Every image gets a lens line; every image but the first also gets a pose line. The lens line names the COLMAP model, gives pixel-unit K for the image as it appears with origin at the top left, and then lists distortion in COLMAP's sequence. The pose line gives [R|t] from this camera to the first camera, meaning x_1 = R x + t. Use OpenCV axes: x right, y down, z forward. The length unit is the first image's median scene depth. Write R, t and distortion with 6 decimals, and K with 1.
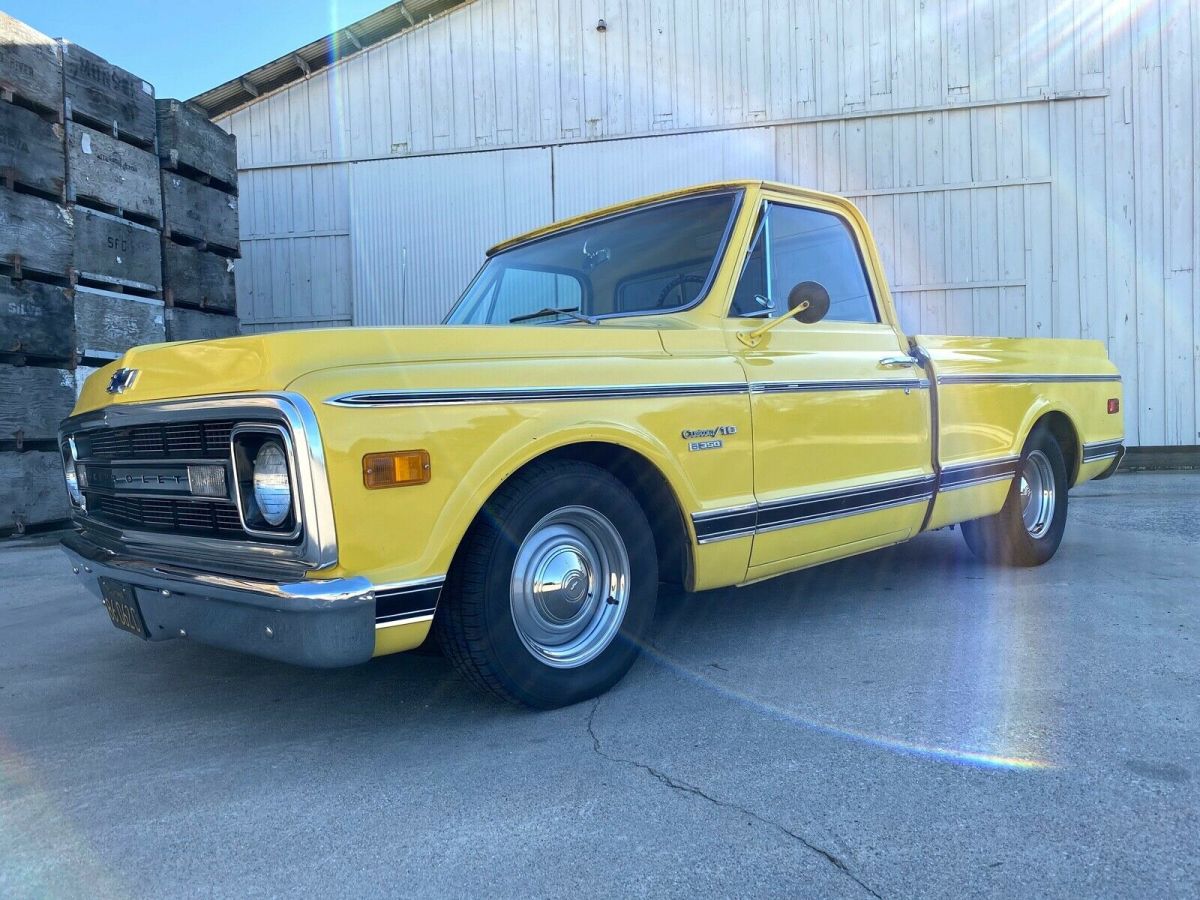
lens RADIAL K [[916.4, 0, 598.2], [0, 916.4, 456.6], [0, 0, 1]] dist [0.022220, -0.020298]
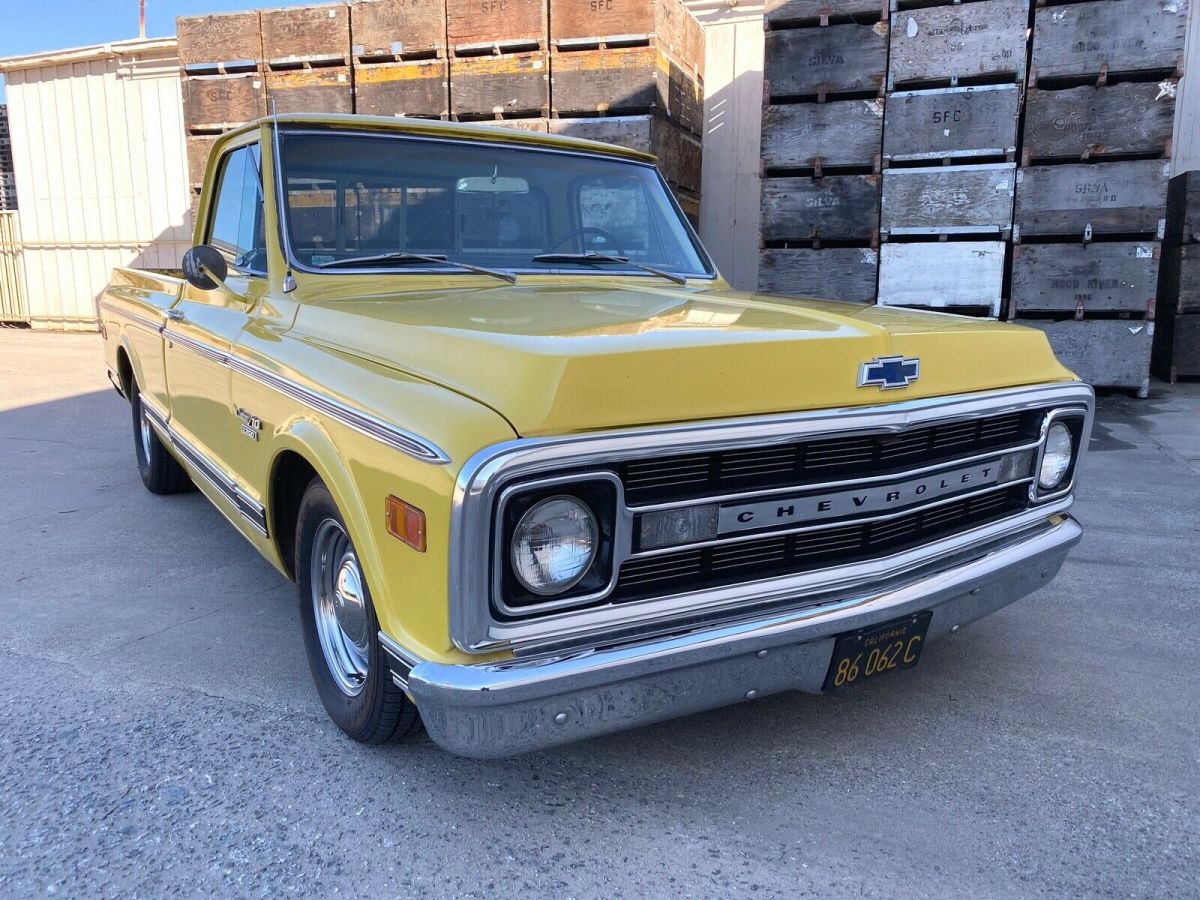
lens RADIAL K [[916.4, 0, 593.7], [0, 916.4, 446.2], [0, 0, 1]] dist [0.022220, -0.020298]
pose [[-0.180913, 0.200747, -0.962793, 0.596527], [-0.023988, 0.977755, 0.208374, -0.078322], [0.983206, 0.060793, -0.172074, 0.817273]]
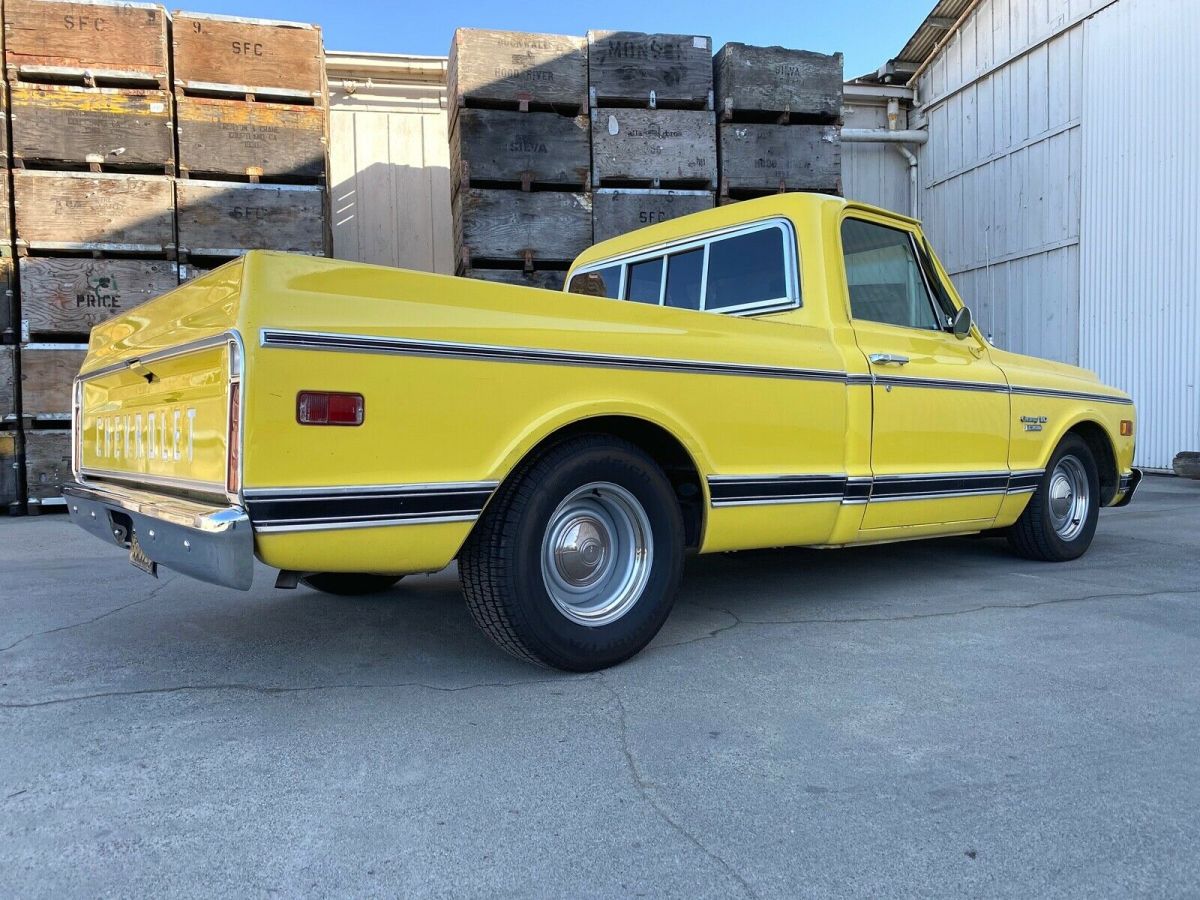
lens RADIAL K [[916.4, 0, 593.8], [0, 916.4, 451.7], [0, 0, 1]] dist [0.022220, -0.020298]
pose [[0.391544, 0.054801, -0.918526, 0.382493], [-0.013439, 0.998459, 0.053841, -0.029119], [0.920061, -0.008737, 0.391677, 0.551326]]
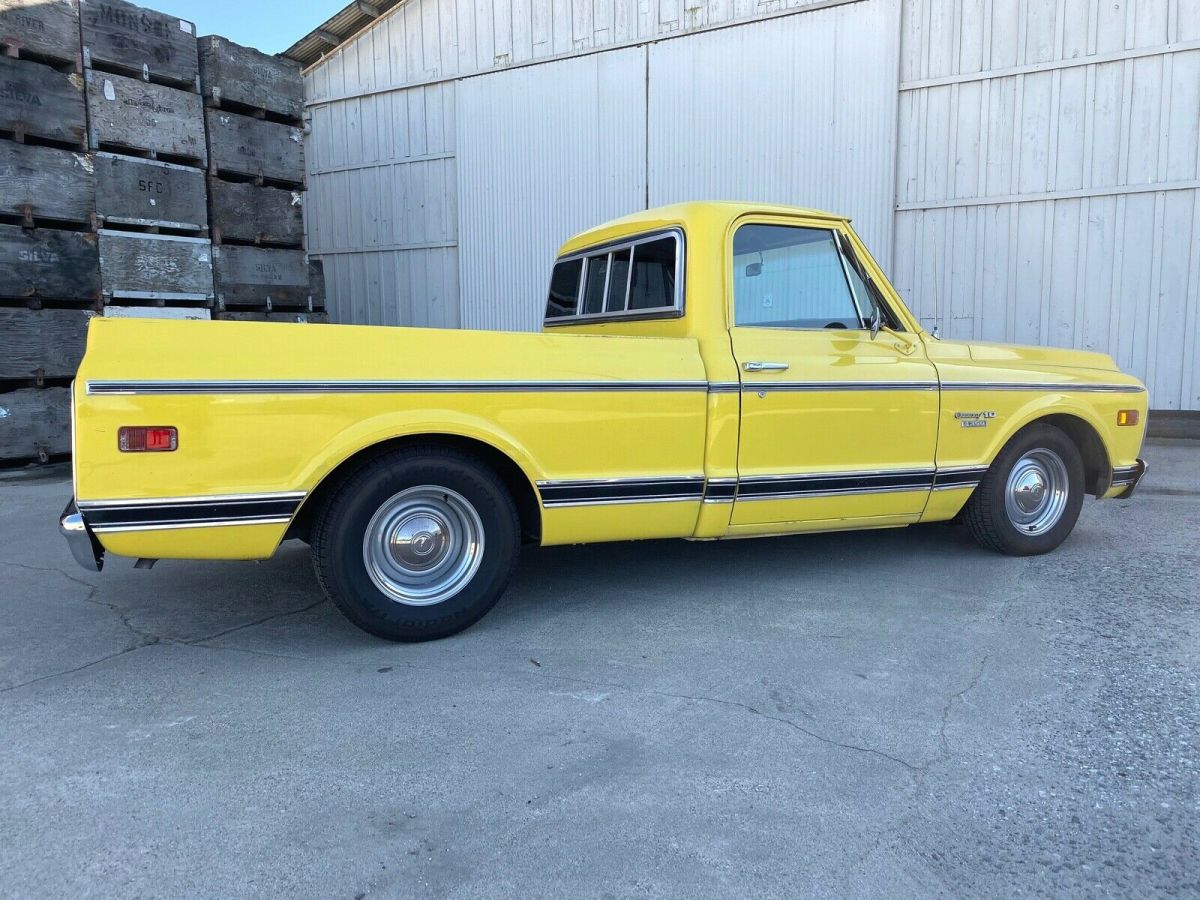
lens RADIAL K [[916.4, 0, 602.3], [0, 916.4, 450.9], [0, 0, 1]] dist [0.022220, -0.020298]
pose [[0.942982, 0.055317, -0.328215, 0.319934], [-0.023181, 0.994613, 0.101032, -0.050393], [0.332036, -0.087663, 0.939184, 0.164752]]
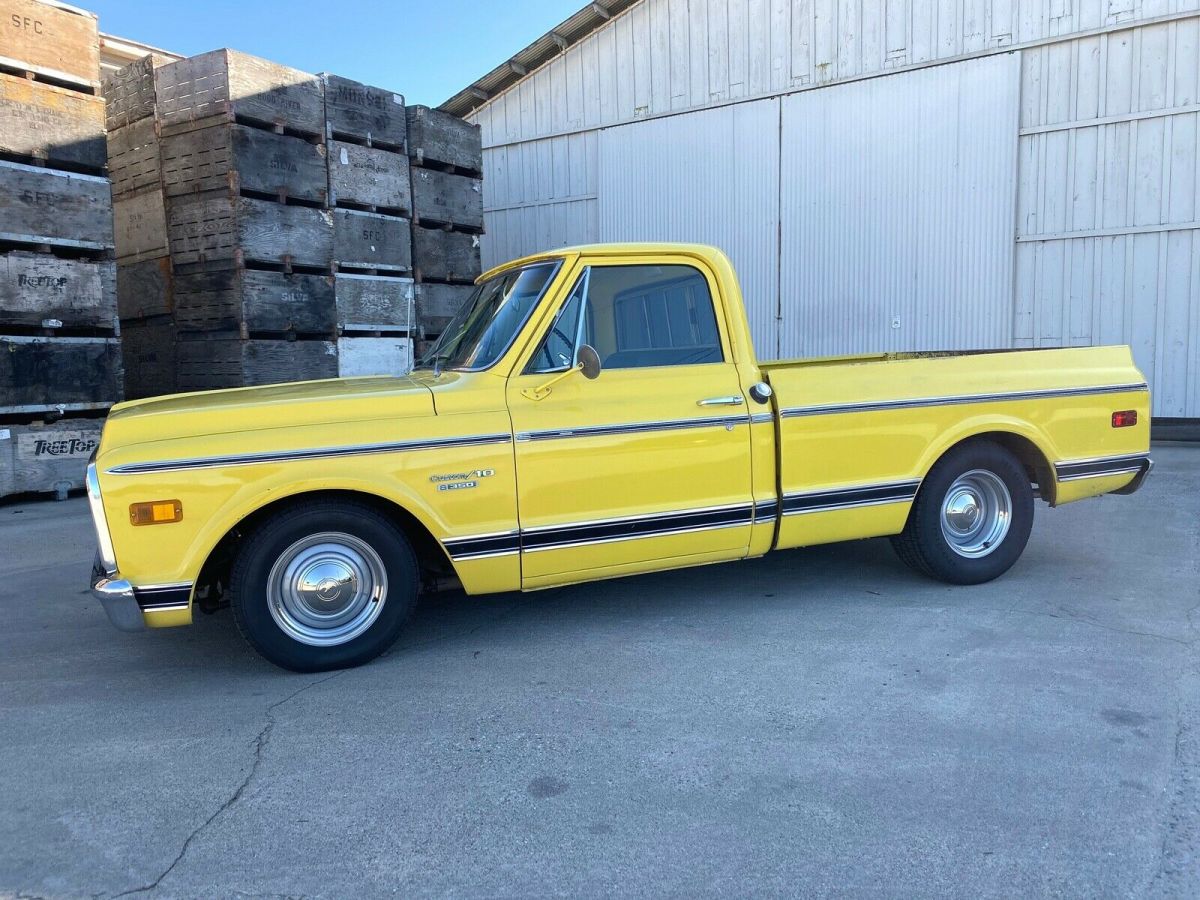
lens RADIAL K [[916.4, 0, 595.4], [0, 916.4, 451.5], [0, 0, 1]] dist [0.022220, -0.020298]
pose [[0.921888, 0.045262, -0.384805, 0.238466], [-0.013412, 0.996286, 0.085055, -0.052147], [0.387225, -0.073250, 0.919071, -0.031694]]
